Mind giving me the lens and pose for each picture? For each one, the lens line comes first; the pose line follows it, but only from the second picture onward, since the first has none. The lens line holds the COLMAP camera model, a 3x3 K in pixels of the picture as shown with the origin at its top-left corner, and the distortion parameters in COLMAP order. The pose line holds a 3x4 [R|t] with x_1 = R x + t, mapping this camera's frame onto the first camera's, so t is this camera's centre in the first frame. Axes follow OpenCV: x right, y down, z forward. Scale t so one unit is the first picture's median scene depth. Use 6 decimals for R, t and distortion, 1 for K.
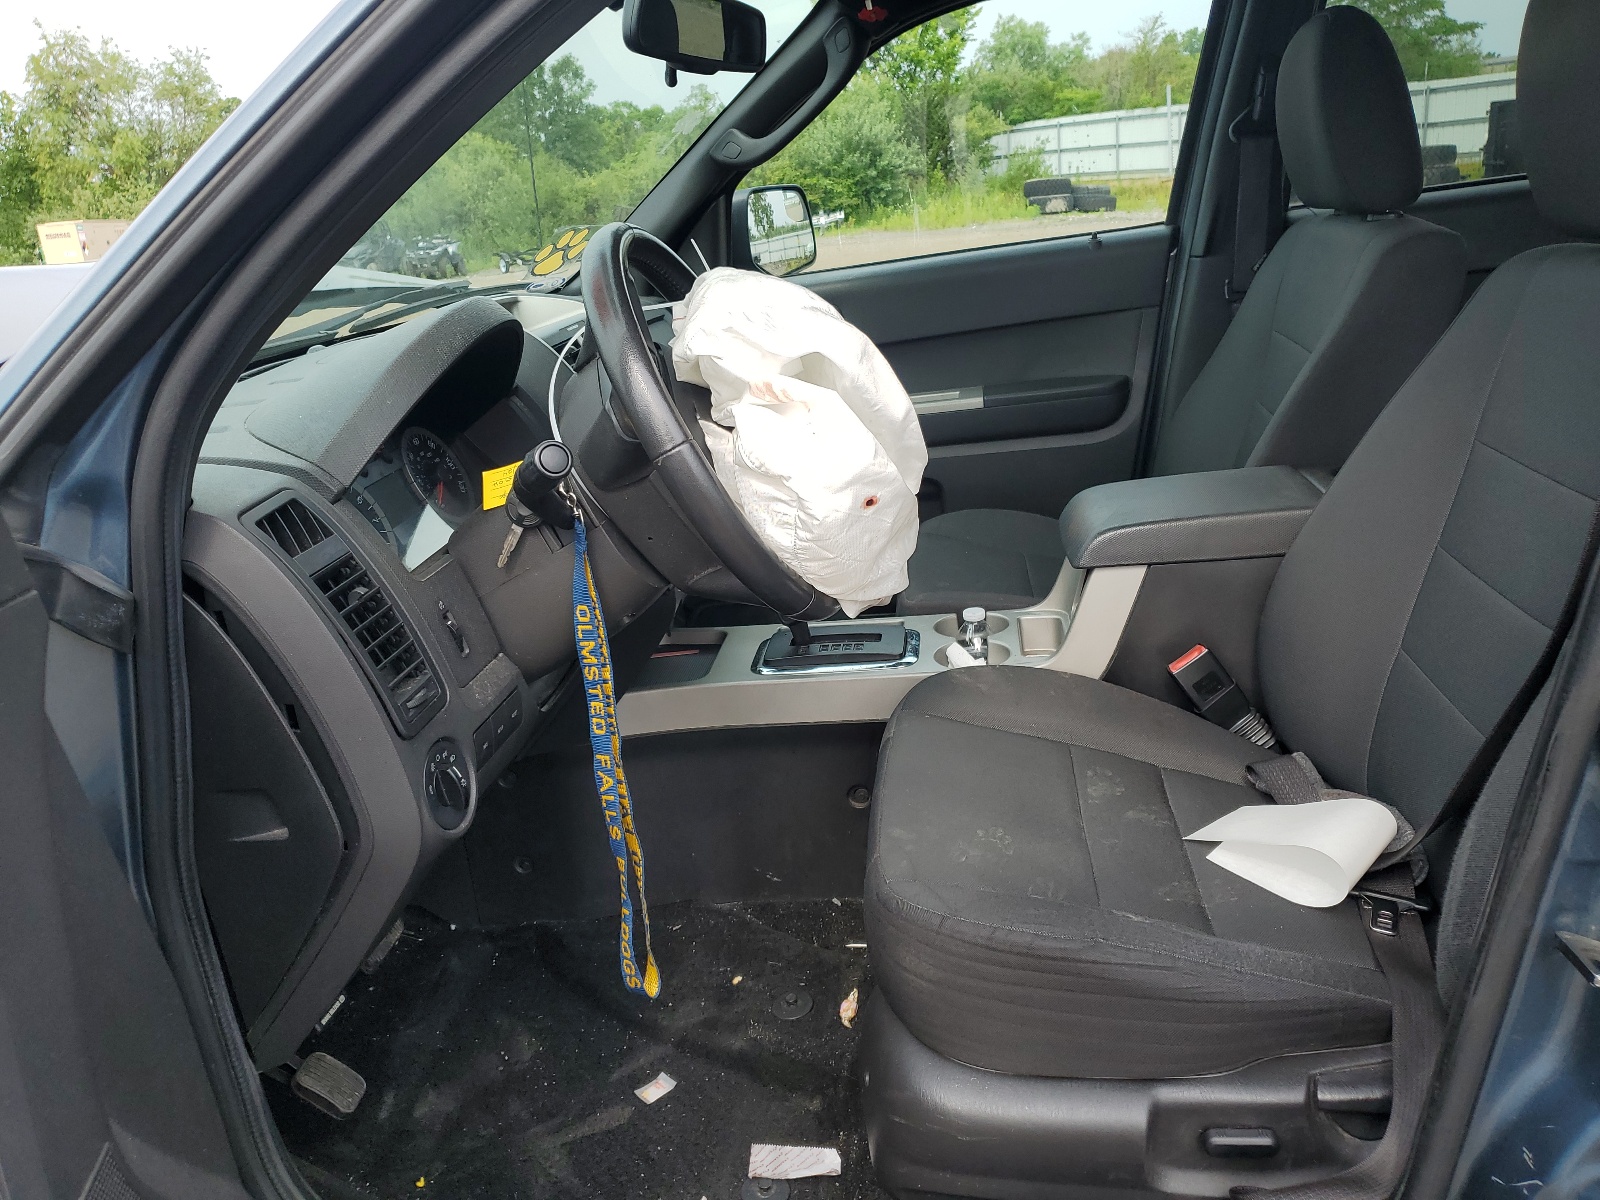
lens RADIAL K [[1232.6, 0, 800.0], [0, 1232.6, 600.0], [0, 0, 1]] dist [-0.002105, -0.000838]
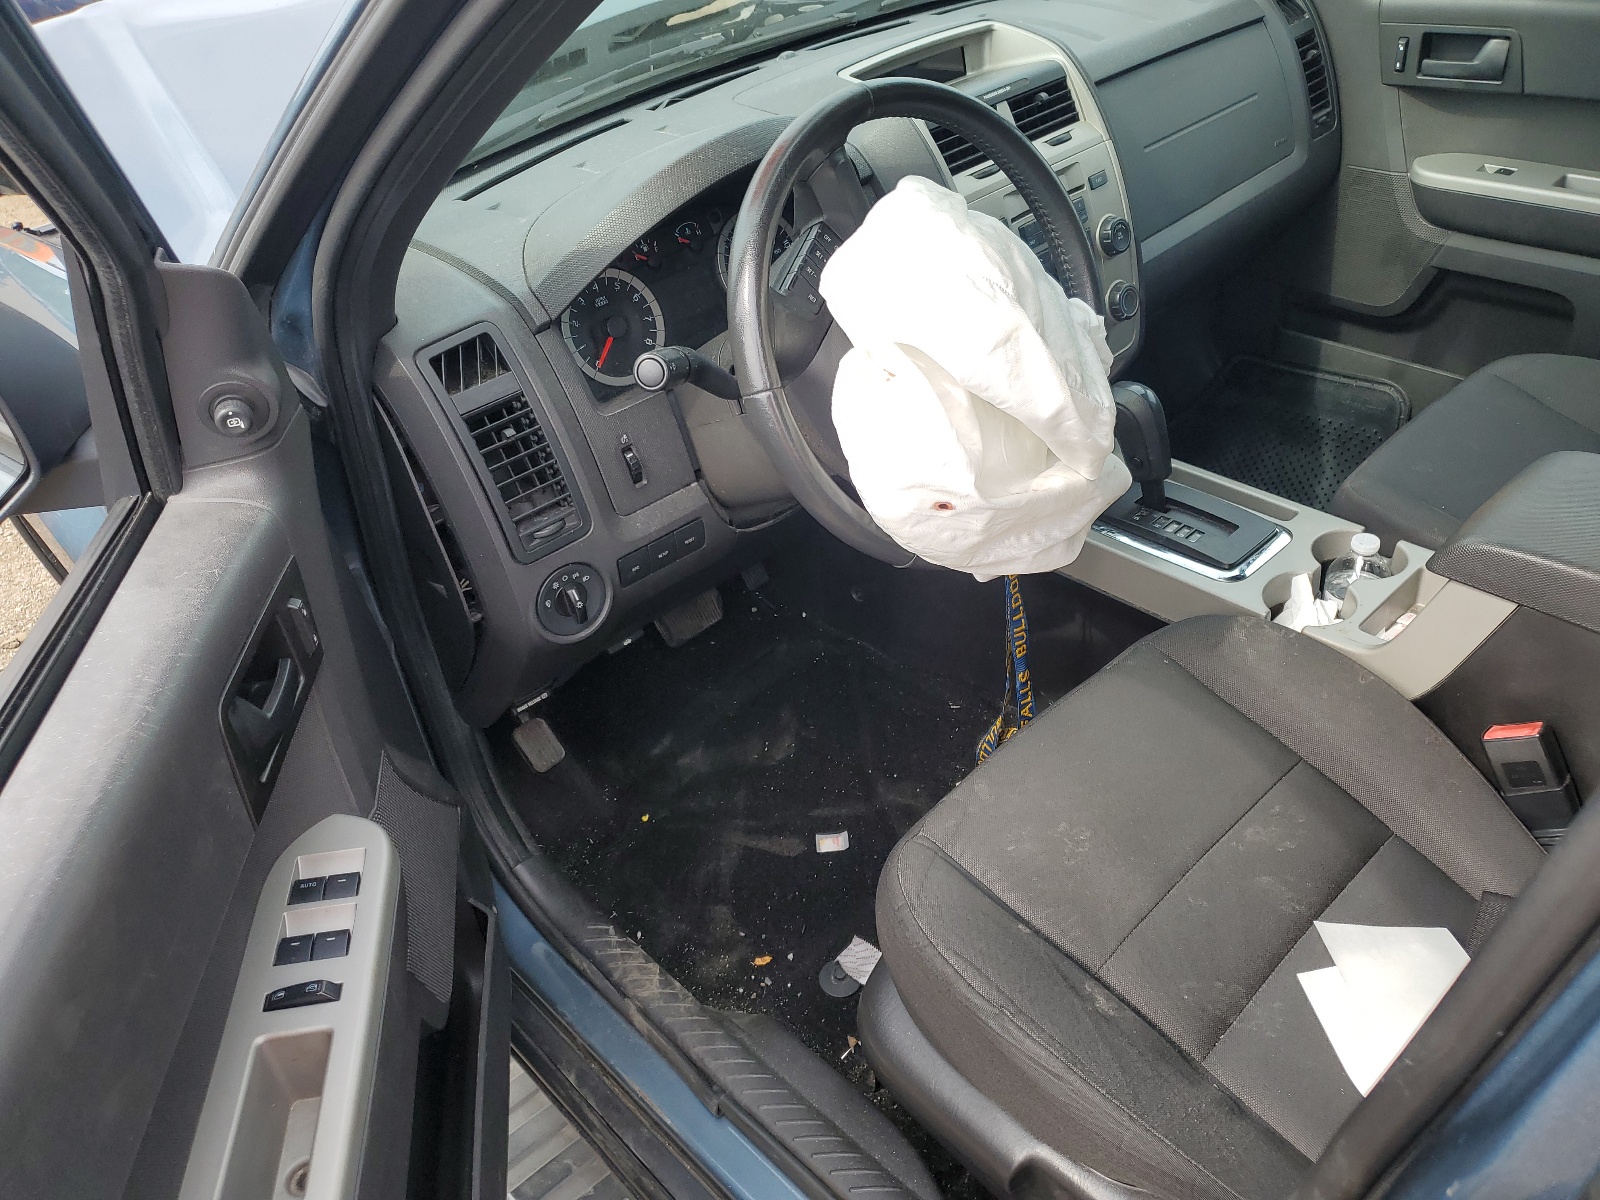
lens RADIAL K [[1200.4, 0, 800.0], [0, 1200.4, 600.0], [0, 0, 1]] dist [0.004725, 0.001115]
pose [[0.778746, 0.402325, -0.481341, 0.427462], [-0.200523, 0.886658, 0.416687, -0.365196], [0.594429, -0.227974, 0.771156, 0.245215]]
